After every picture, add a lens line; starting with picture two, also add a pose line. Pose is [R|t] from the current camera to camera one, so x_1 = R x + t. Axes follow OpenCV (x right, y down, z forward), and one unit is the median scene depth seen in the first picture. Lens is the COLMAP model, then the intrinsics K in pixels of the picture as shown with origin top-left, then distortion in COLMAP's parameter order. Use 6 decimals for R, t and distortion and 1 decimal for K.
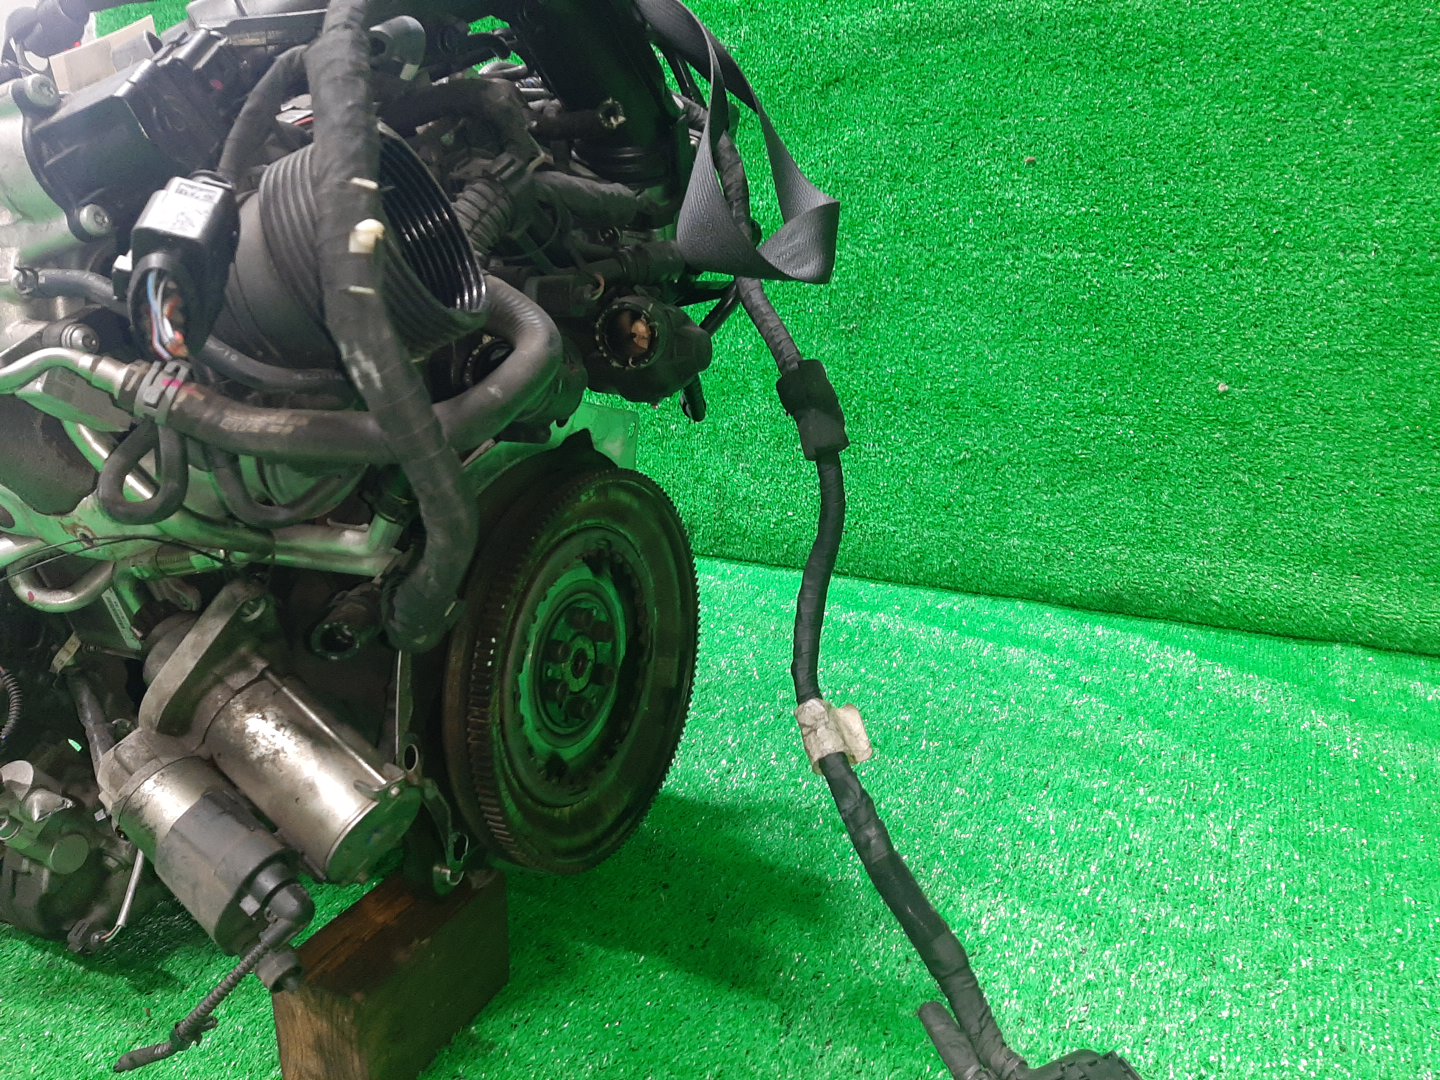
lens RADIAL K [[1080.7, 0, 719.0], [0, 1080.7, 536.4], [0, 0, 1]] dist [-0.019671, -0.010278]
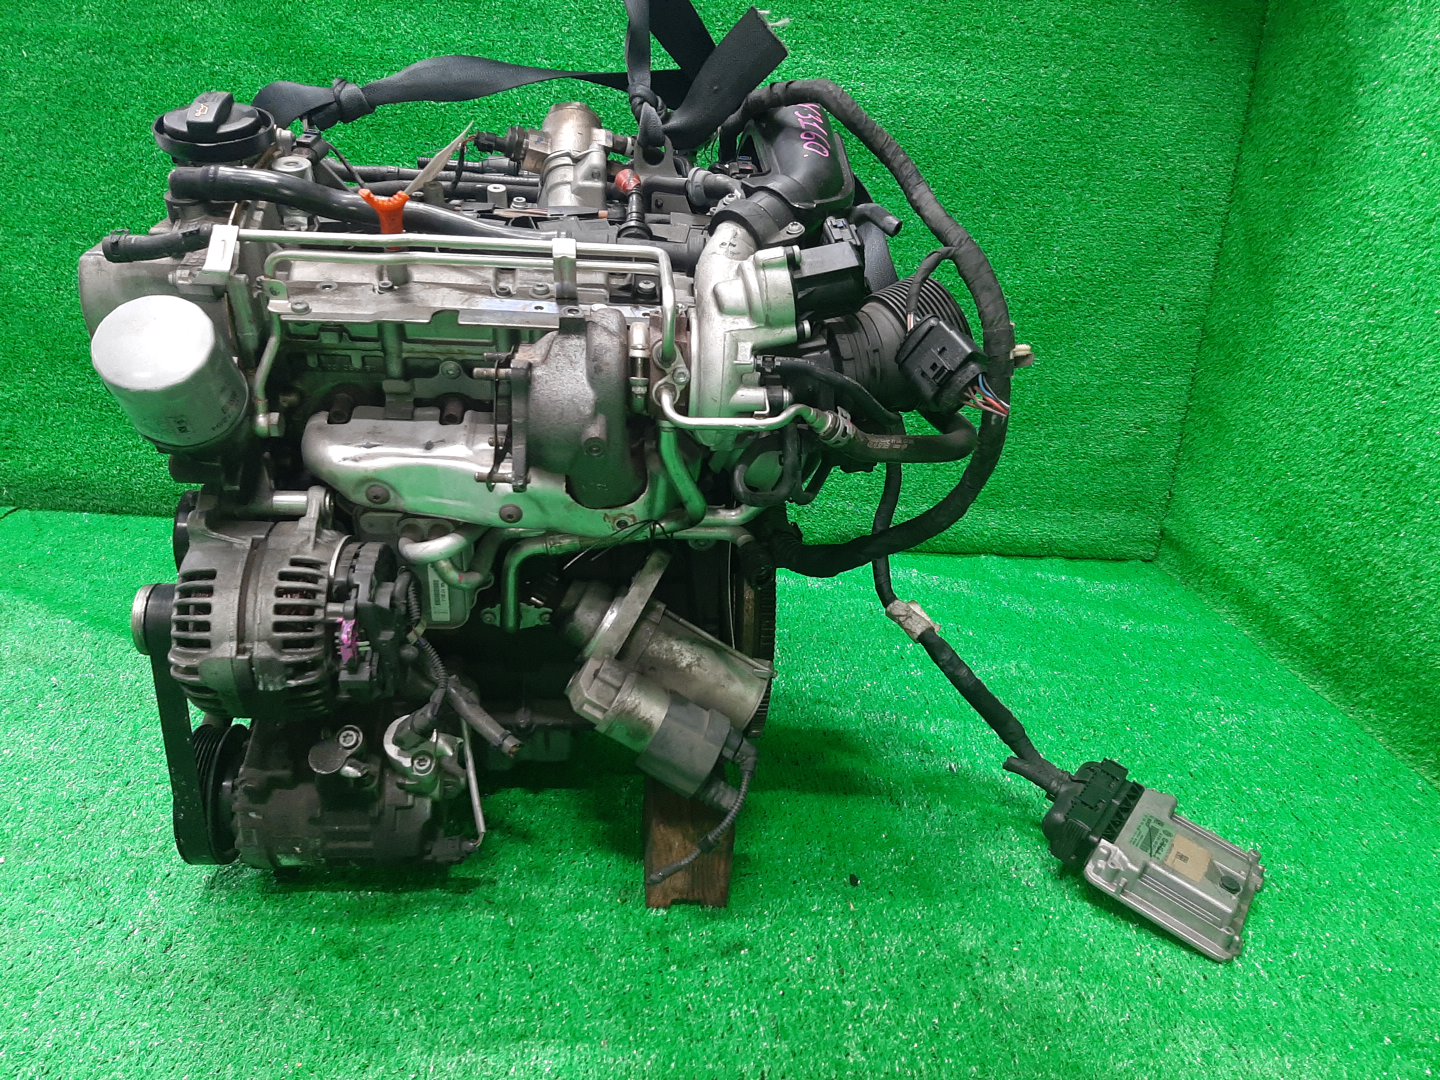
lens RADIAL K [[1080.7, 0, 721.3], [0, 1080.7, 542.2], [0, 0, 1]] dist [-0.019671, -0.010278]
pose [[0.861840, -0.081362, 0.500611, -1.045184], [0.067853, 0.996672, 0.045171, -0.025348], [-0.502620, -0.004962, 0.864493, -0.290271]]
